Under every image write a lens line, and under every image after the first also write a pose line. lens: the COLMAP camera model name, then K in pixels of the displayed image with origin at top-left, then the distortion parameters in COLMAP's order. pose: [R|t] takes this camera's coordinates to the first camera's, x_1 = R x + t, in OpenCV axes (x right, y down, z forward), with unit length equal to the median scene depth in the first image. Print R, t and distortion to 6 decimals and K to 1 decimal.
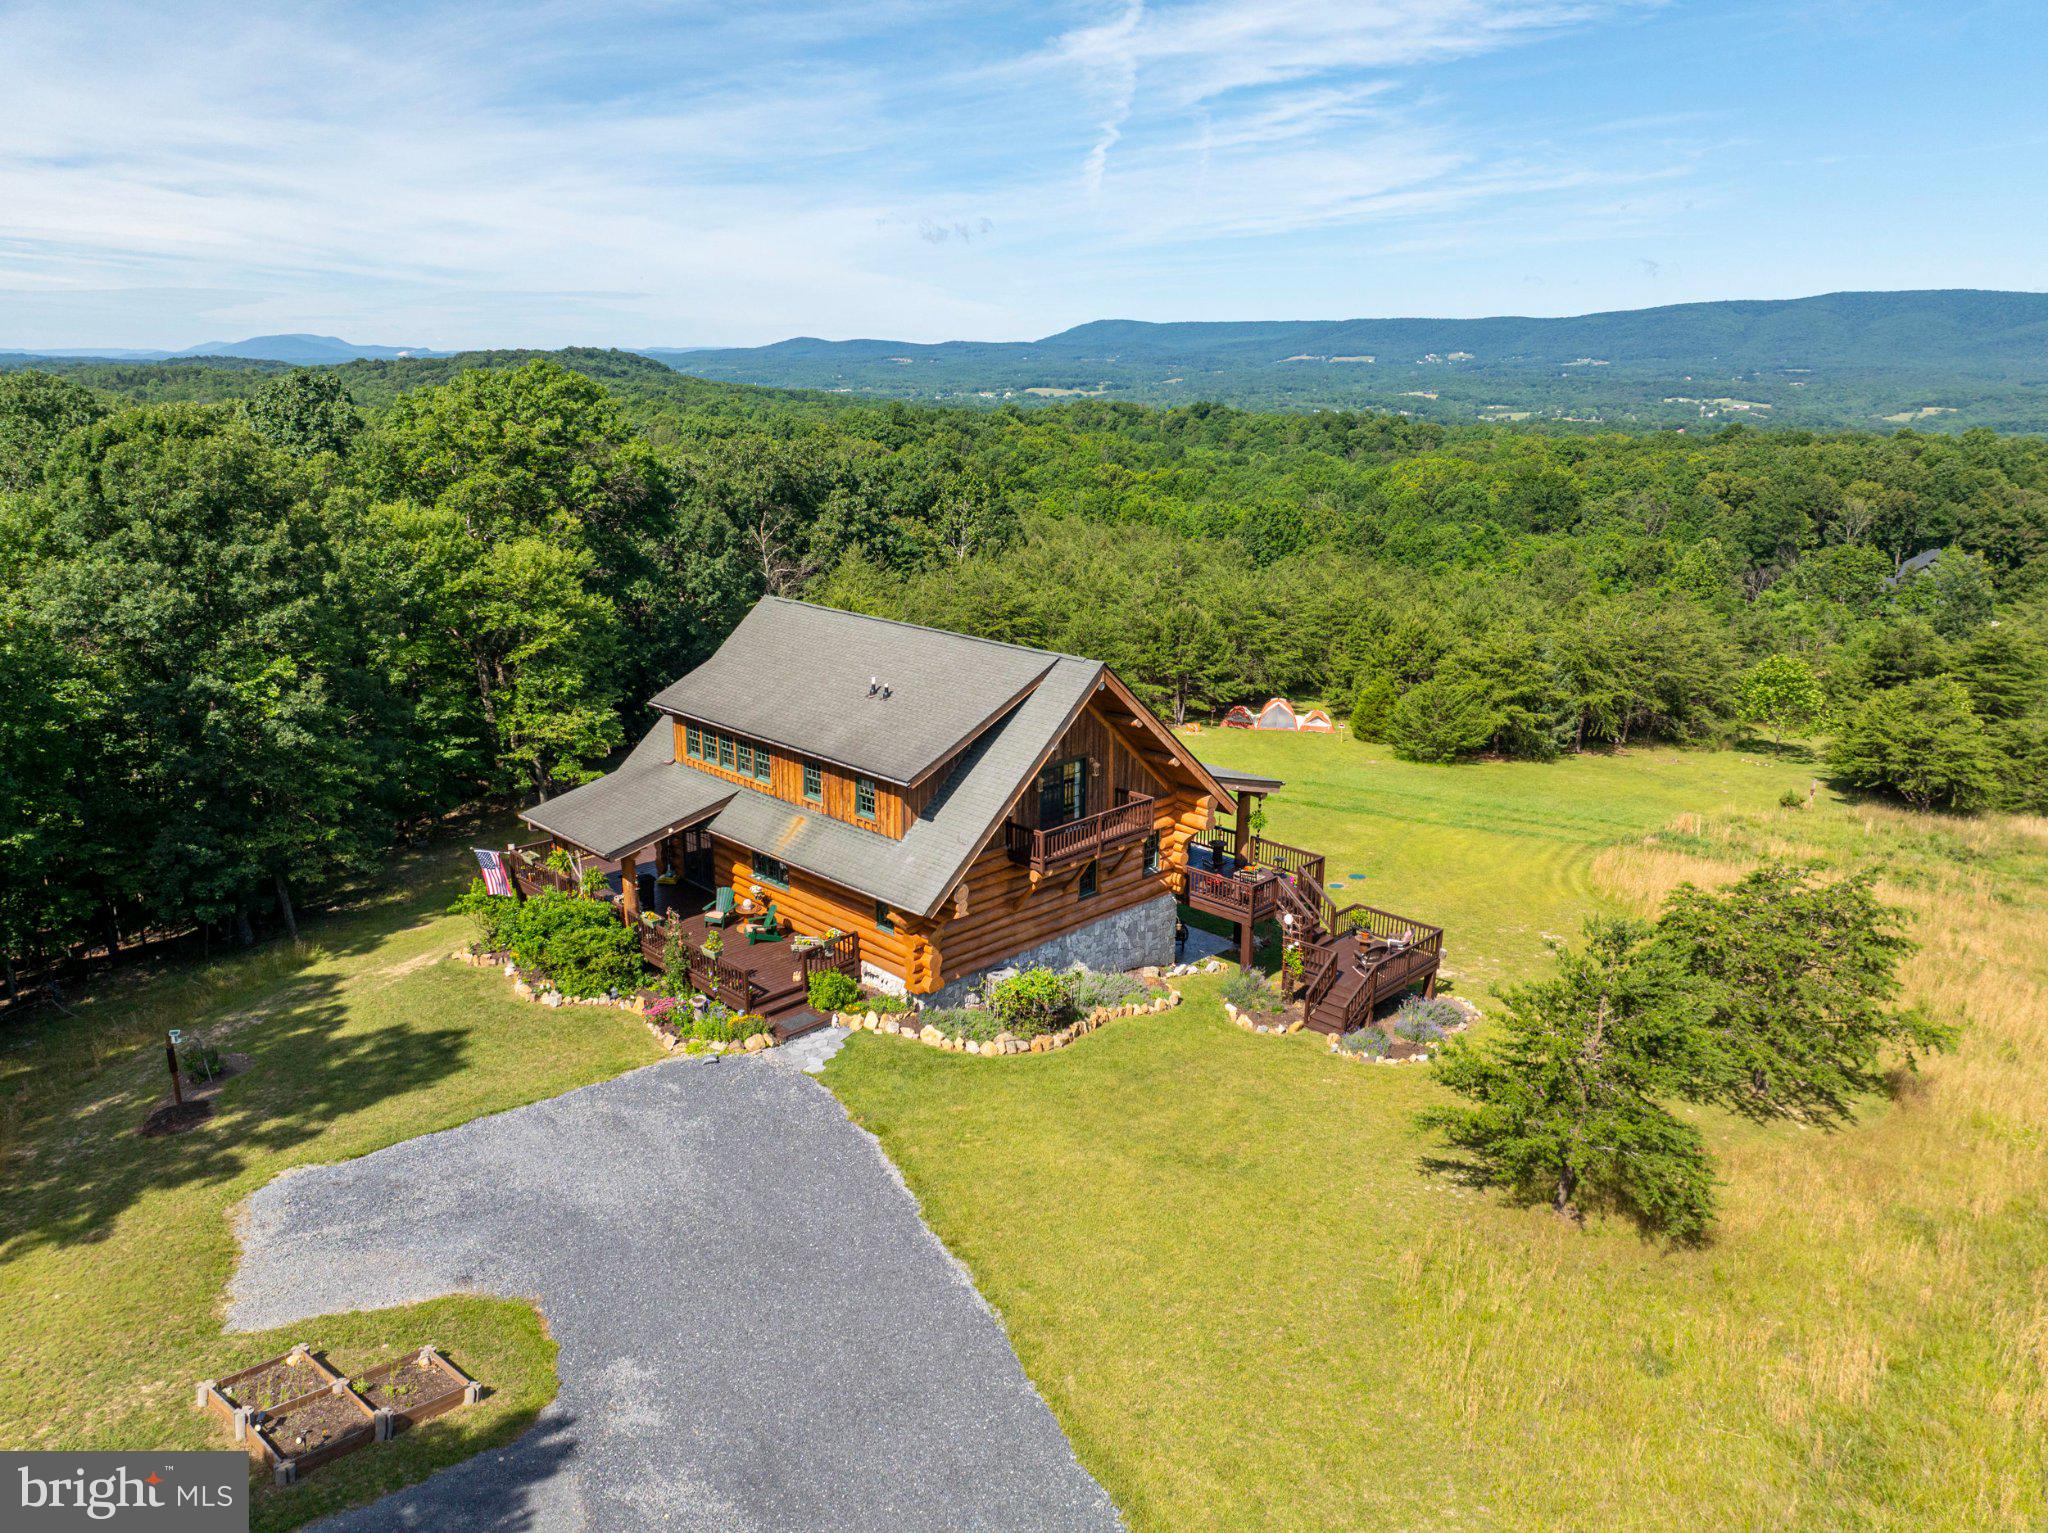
lens RADIAL K [[1430.2, 0, 1025.4], [0, 1430.2, 773.1], [0, 0, 1]] dist [-0.053378, 0.009329]
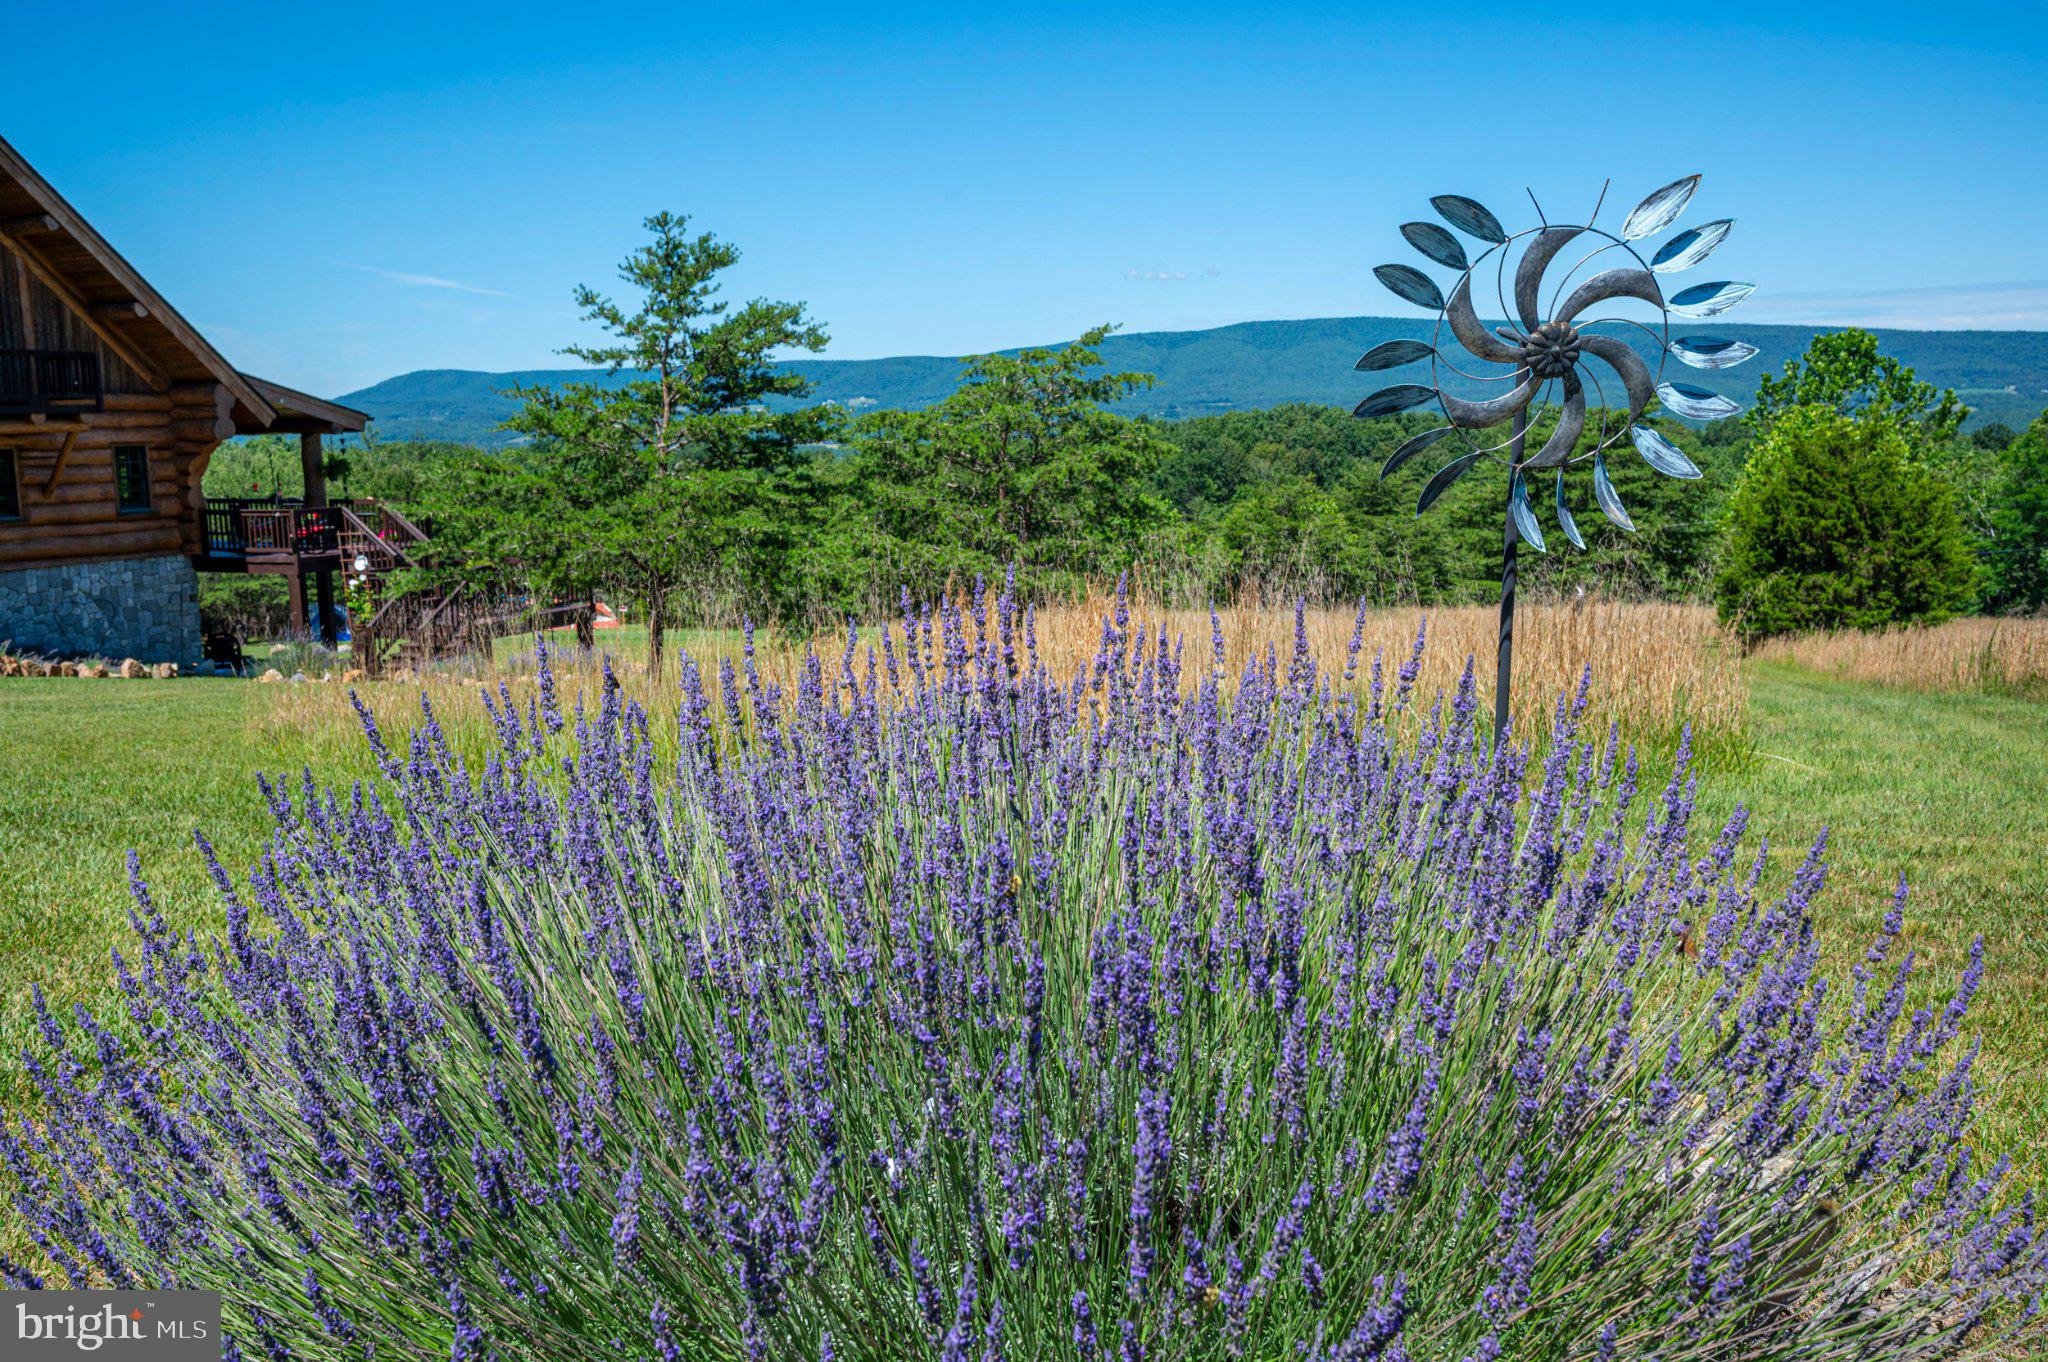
lens RADIAL K [[1751.7, 0, 1029.9], [0, 1751.7, 677.7], [0, 0, 1]] dist [-0.009882, 0.000151]
pose [[0.928871, -0.074947, 0.362742, 0.186144], [0.123314, 0.986022, -0.112045, 0.306420], [-0.349274, 0.148807, 0.925129, 0.145790]]
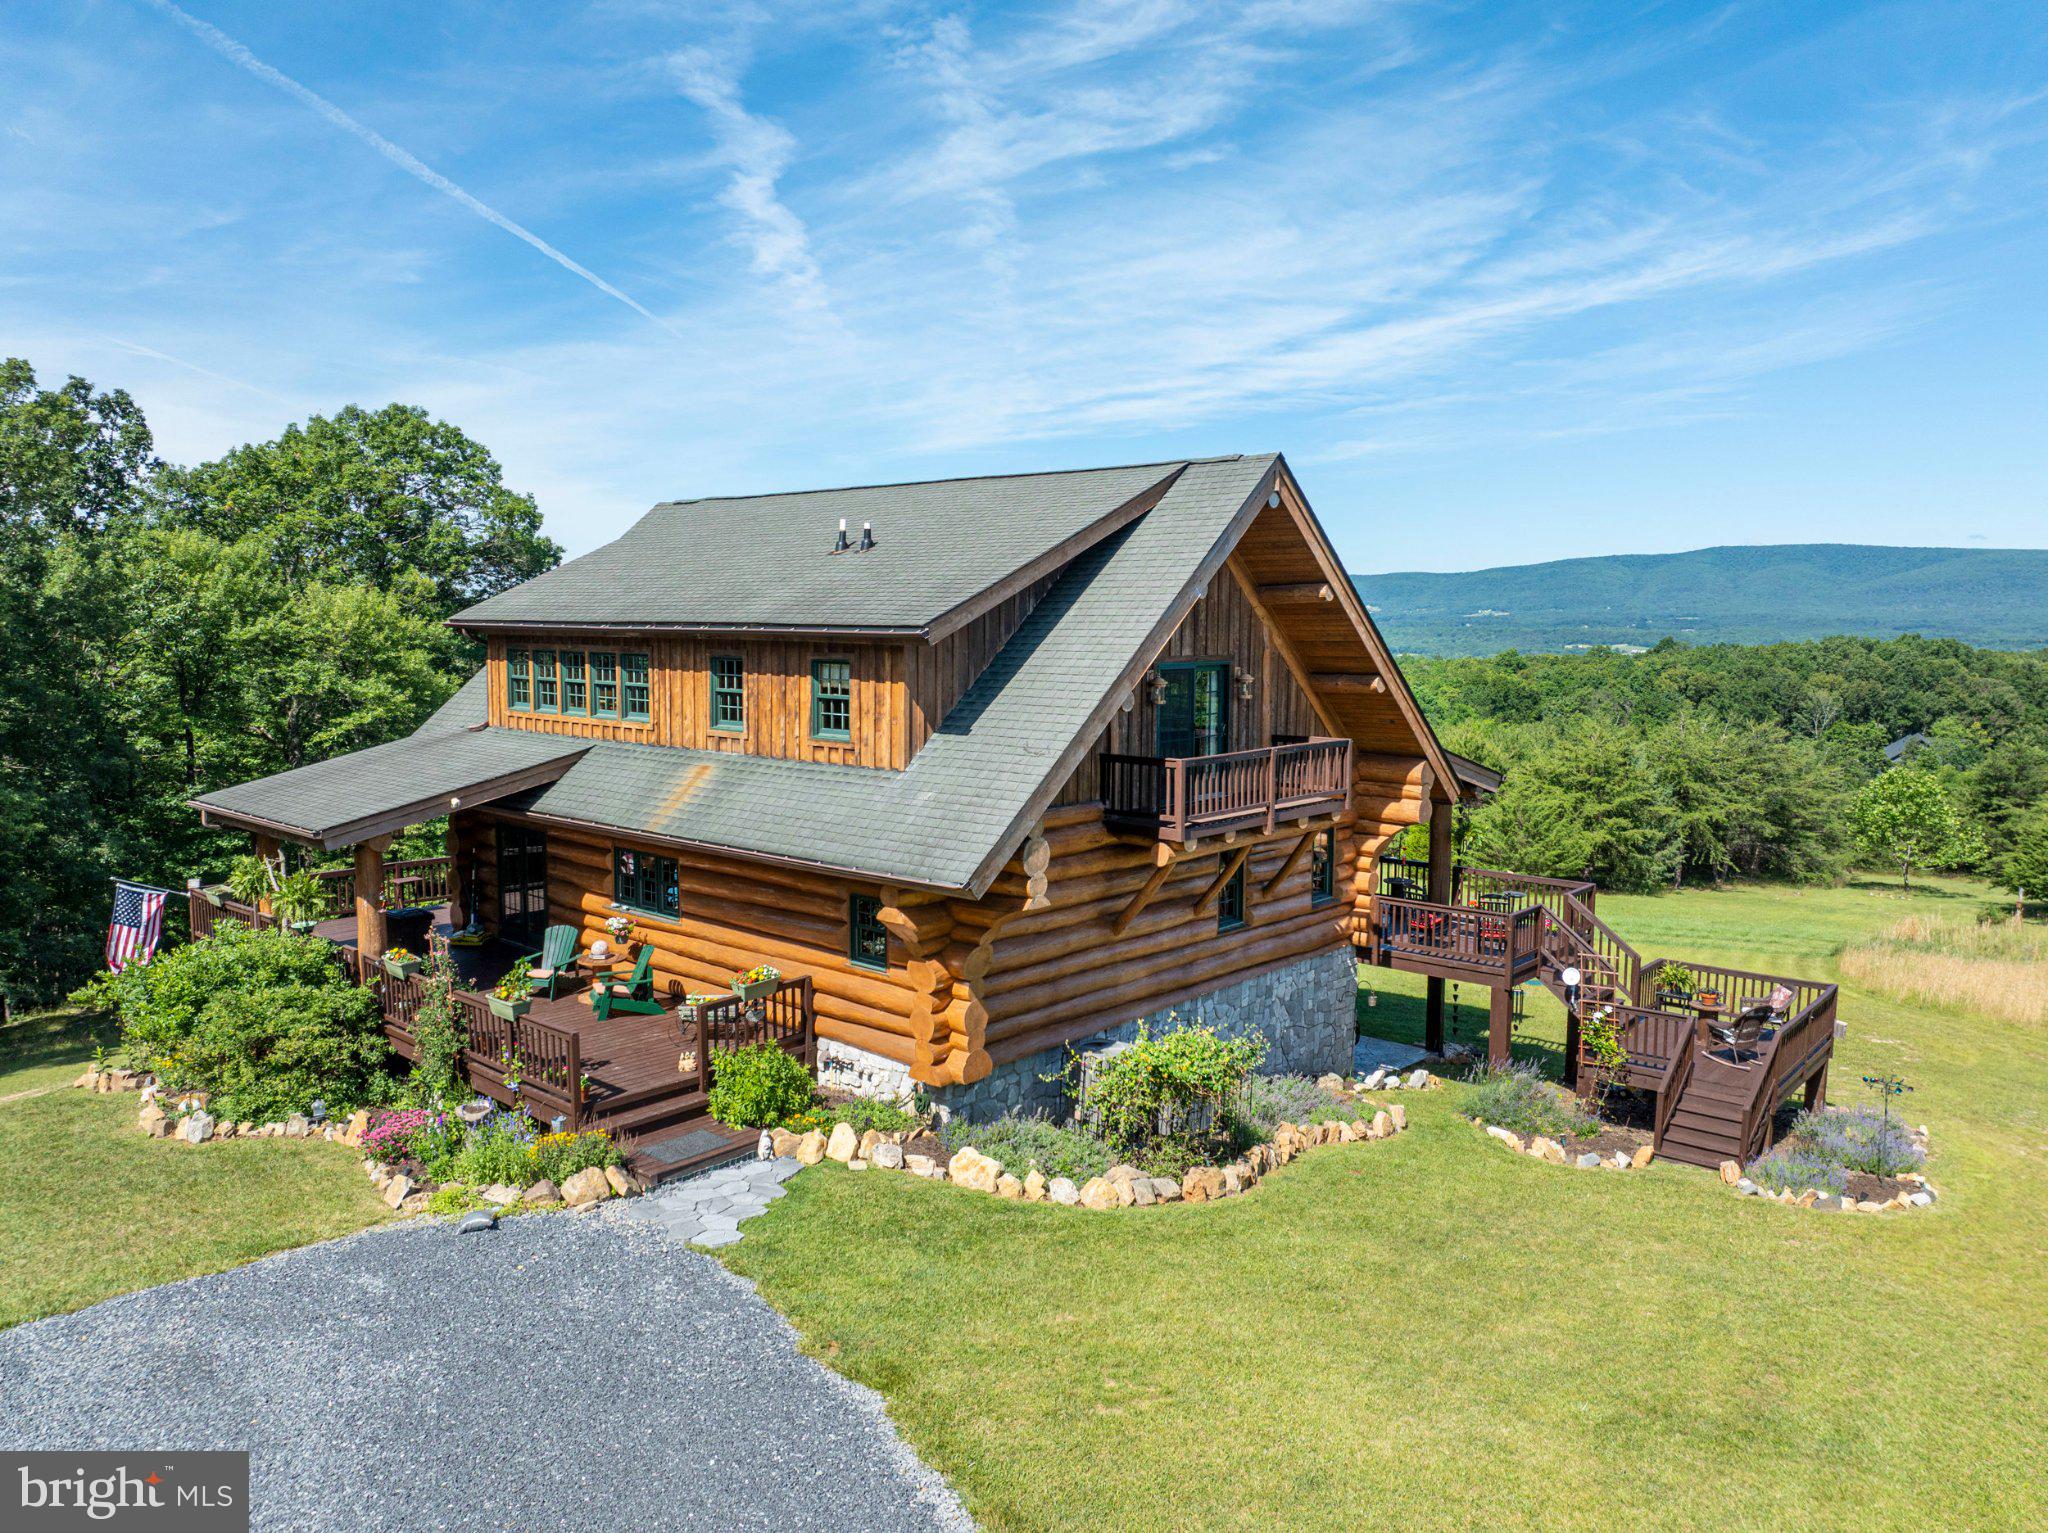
lens RADIAL K [[1430.2, 0, 1027.0], [0, 1430.2, 764.1], [0, 0, 1]] dist [-0.053378, 0.009329]
pose [[0.998446, -0.007098, 0.055267, -0.066654], [0.016944, 0.983556, -0.179805, 0.125270], [-0.053082, 0.180462, 0.982149, 0.472278]]
